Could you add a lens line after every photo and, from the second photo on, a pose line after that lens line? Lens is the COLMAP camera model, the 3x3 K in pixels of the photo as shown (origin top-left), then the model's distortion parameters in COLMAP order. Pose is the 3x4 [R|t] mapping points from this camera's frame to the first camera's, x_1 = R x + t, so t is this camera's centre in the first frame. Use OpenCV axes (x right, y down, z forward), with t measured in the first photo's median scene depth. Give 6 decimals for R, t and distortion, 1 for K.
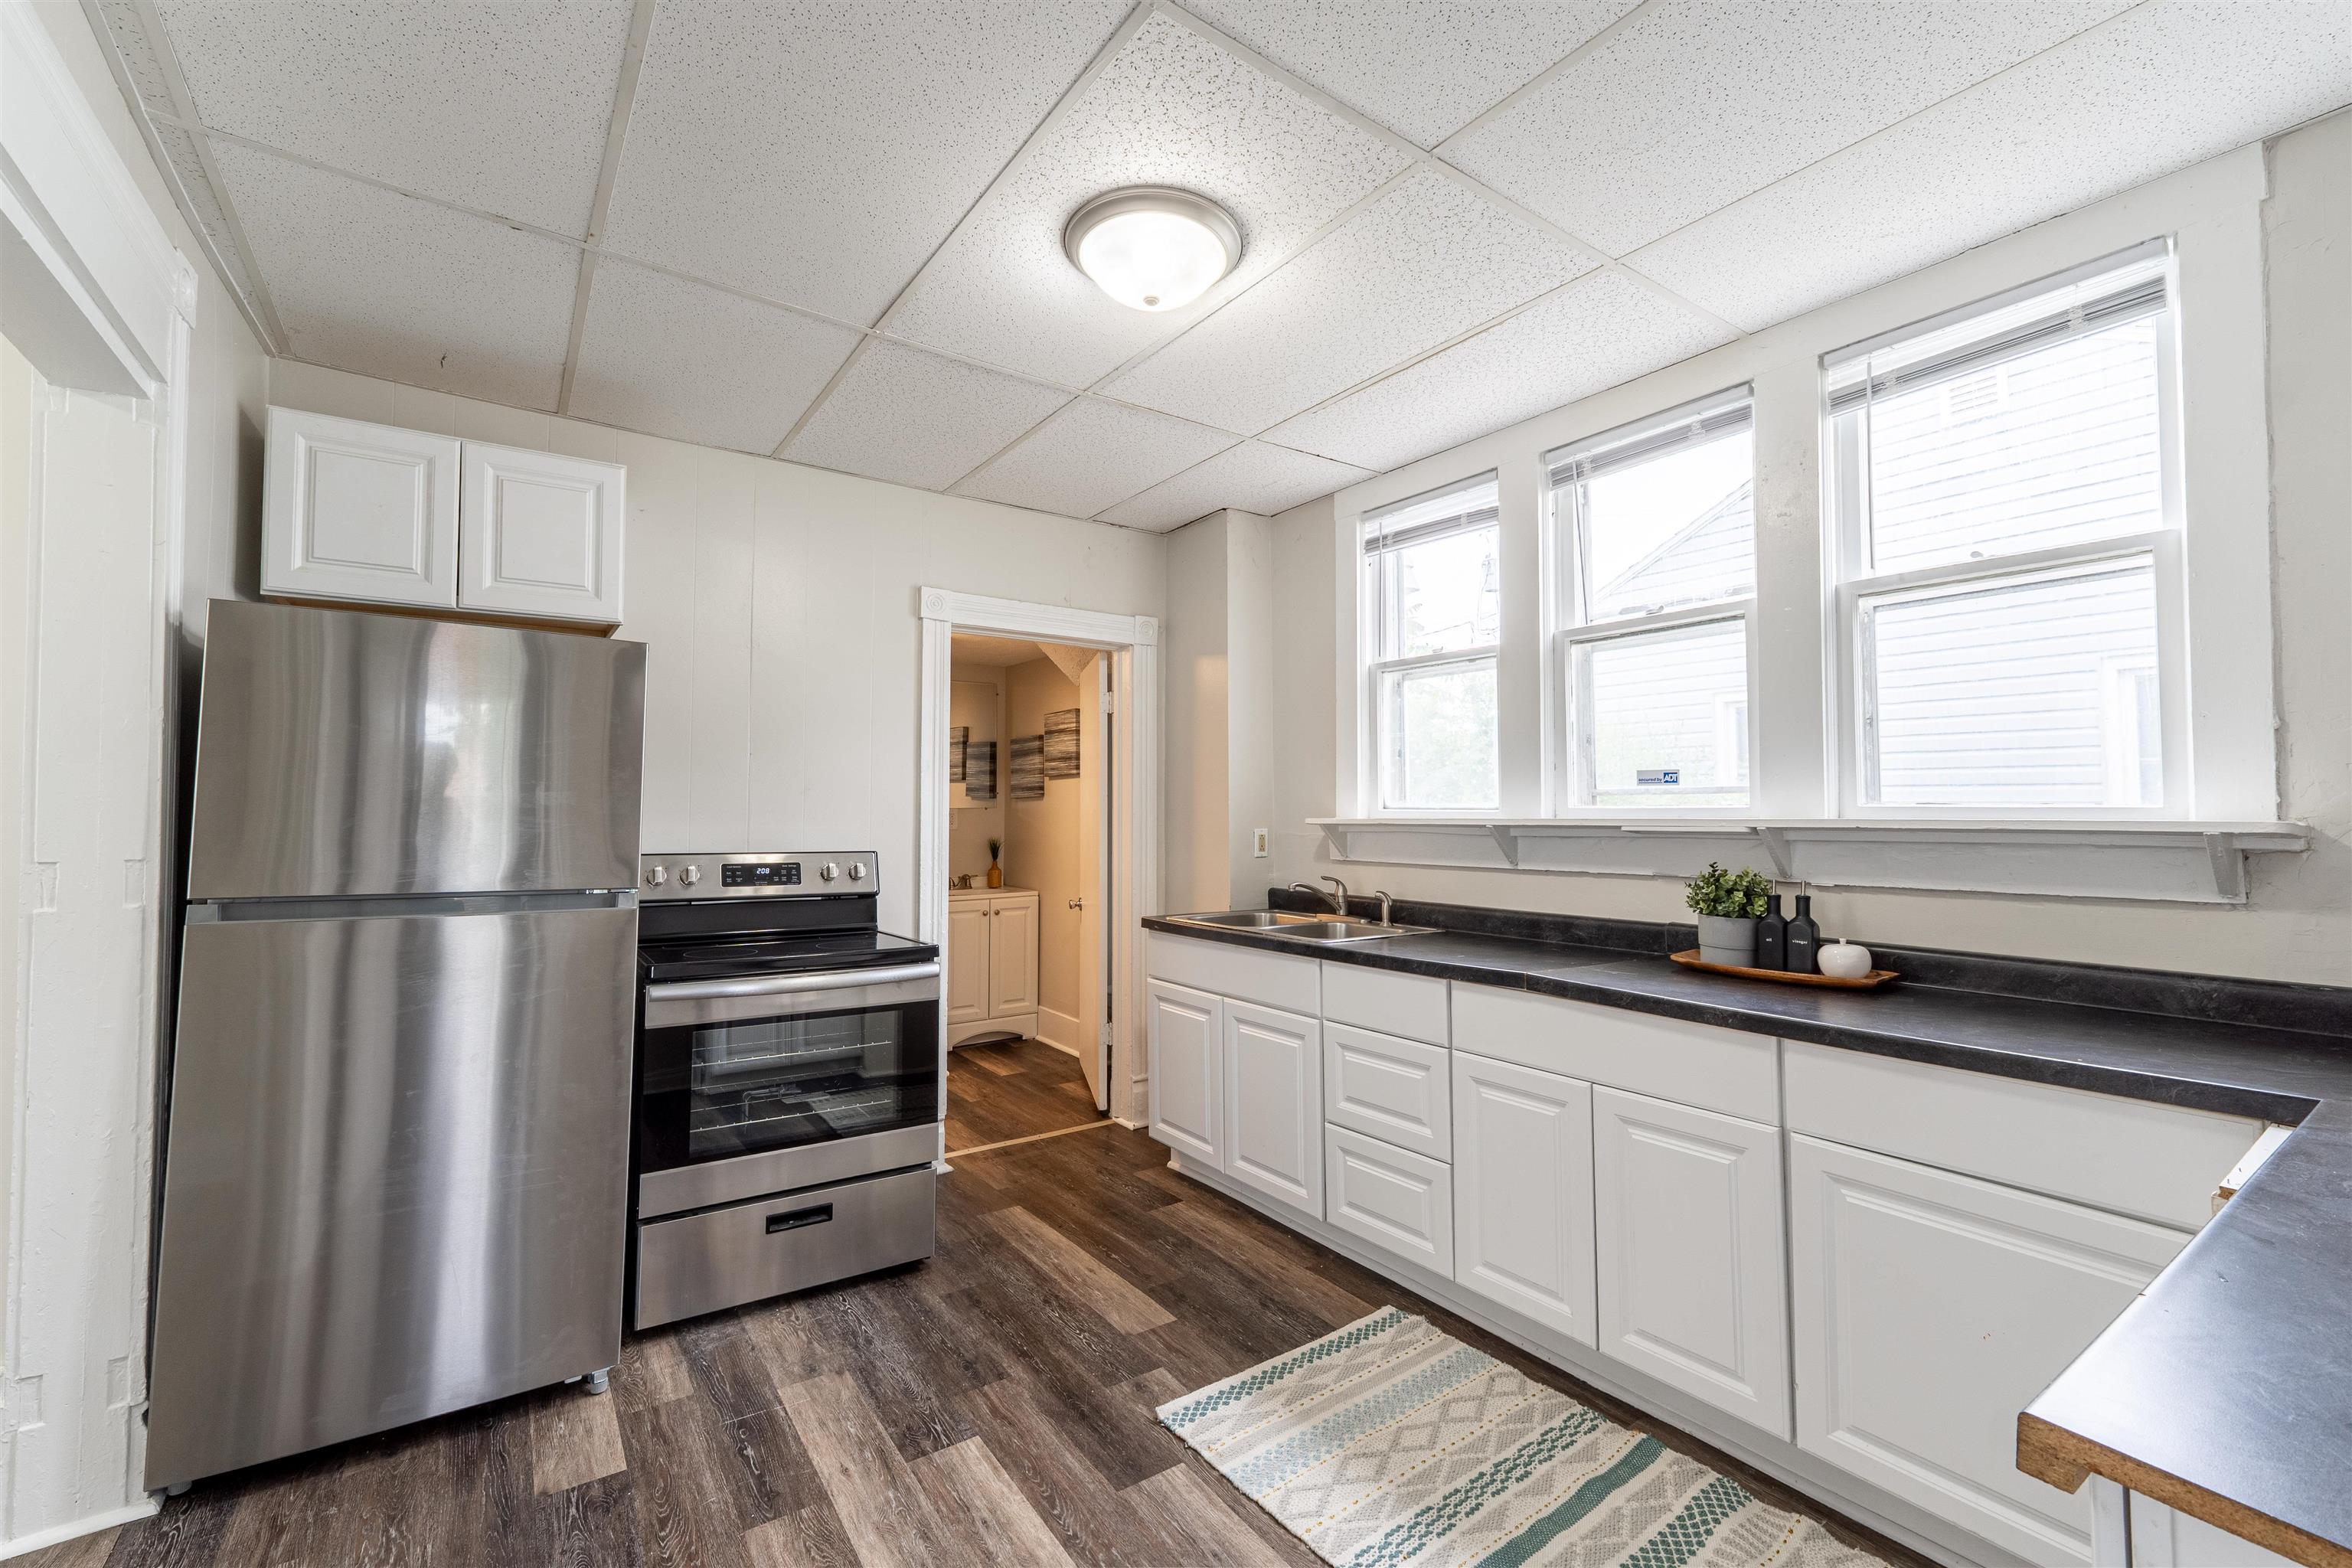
lens RADIAL K [[1011.9, 0, 1182.4], [0, 1011.9, 778.2], [0, 0, 1]] dist [0.009628, -0.000332]
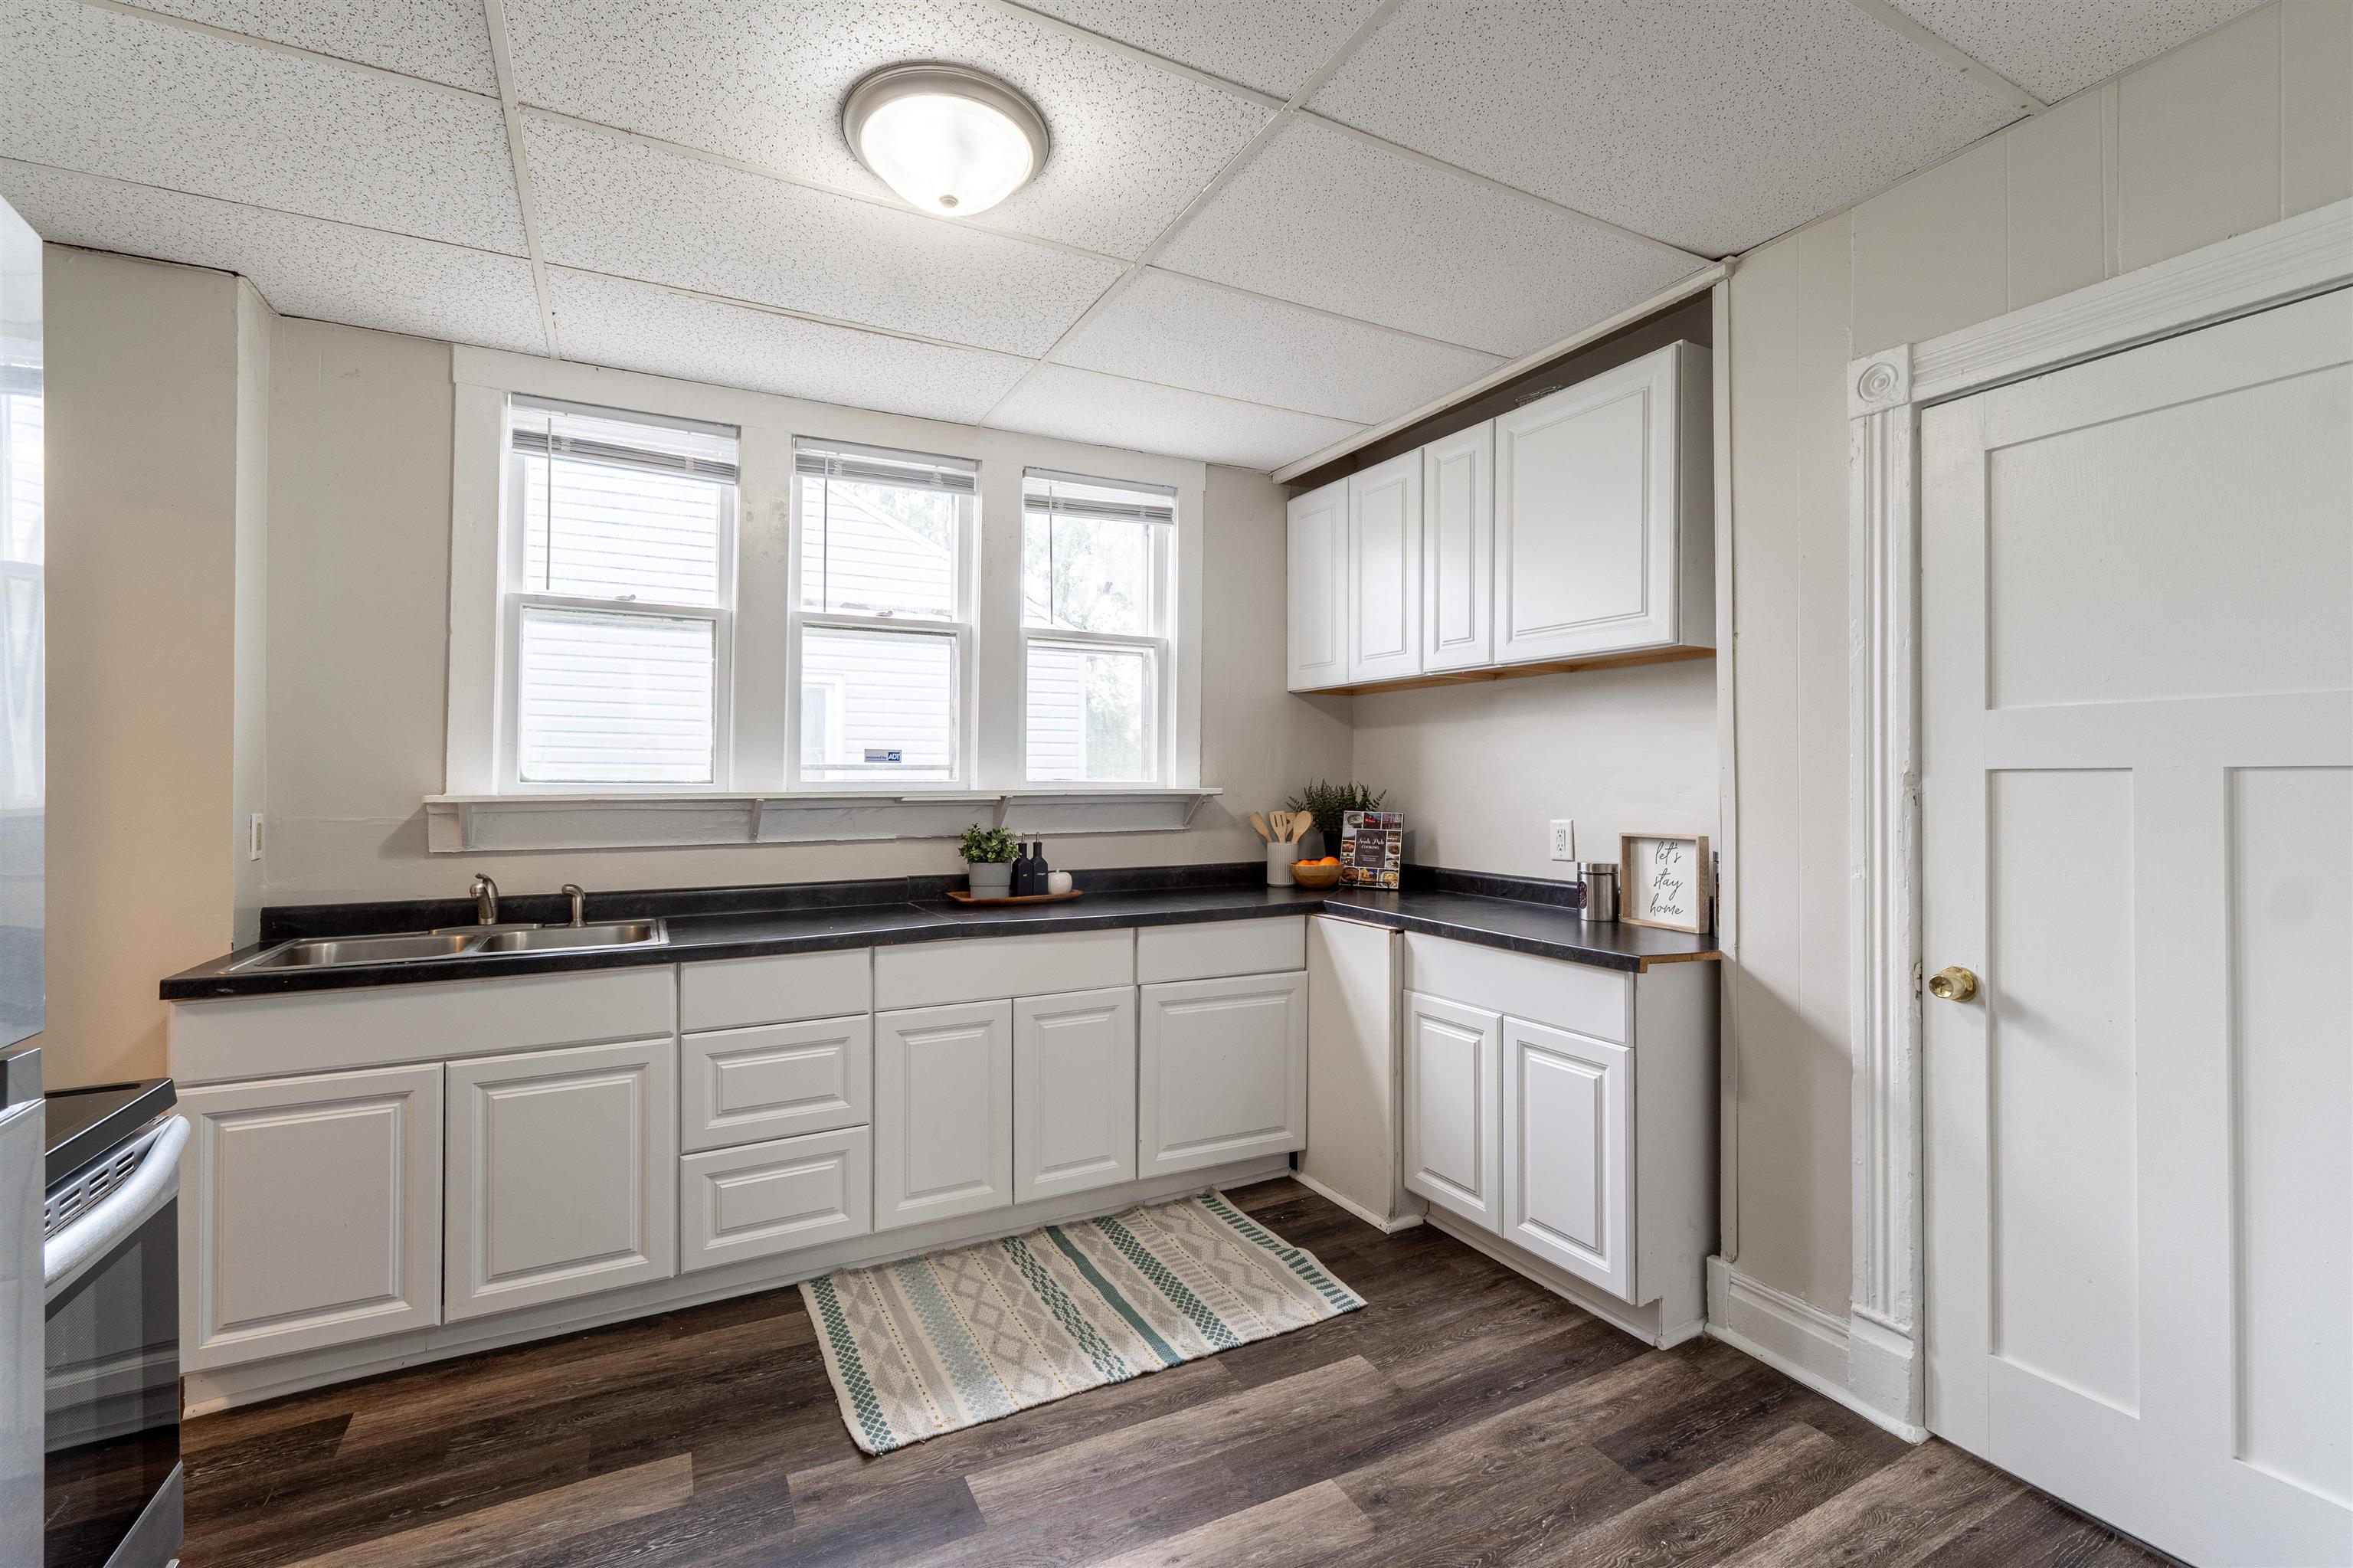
lens RADIAL K [[1012.4, 0, 1176.6], [0, 1012.4, 779.5], [0, 0, 1]] dist [0.009628, -0.000332]
pose [[0.123475, 0.004356, 0.992338, -0.658852], [-0.031659, 0.999499, -0.000448, 0.016560], [-0.991843, -0.031361, 0.123551, 0.513154]]
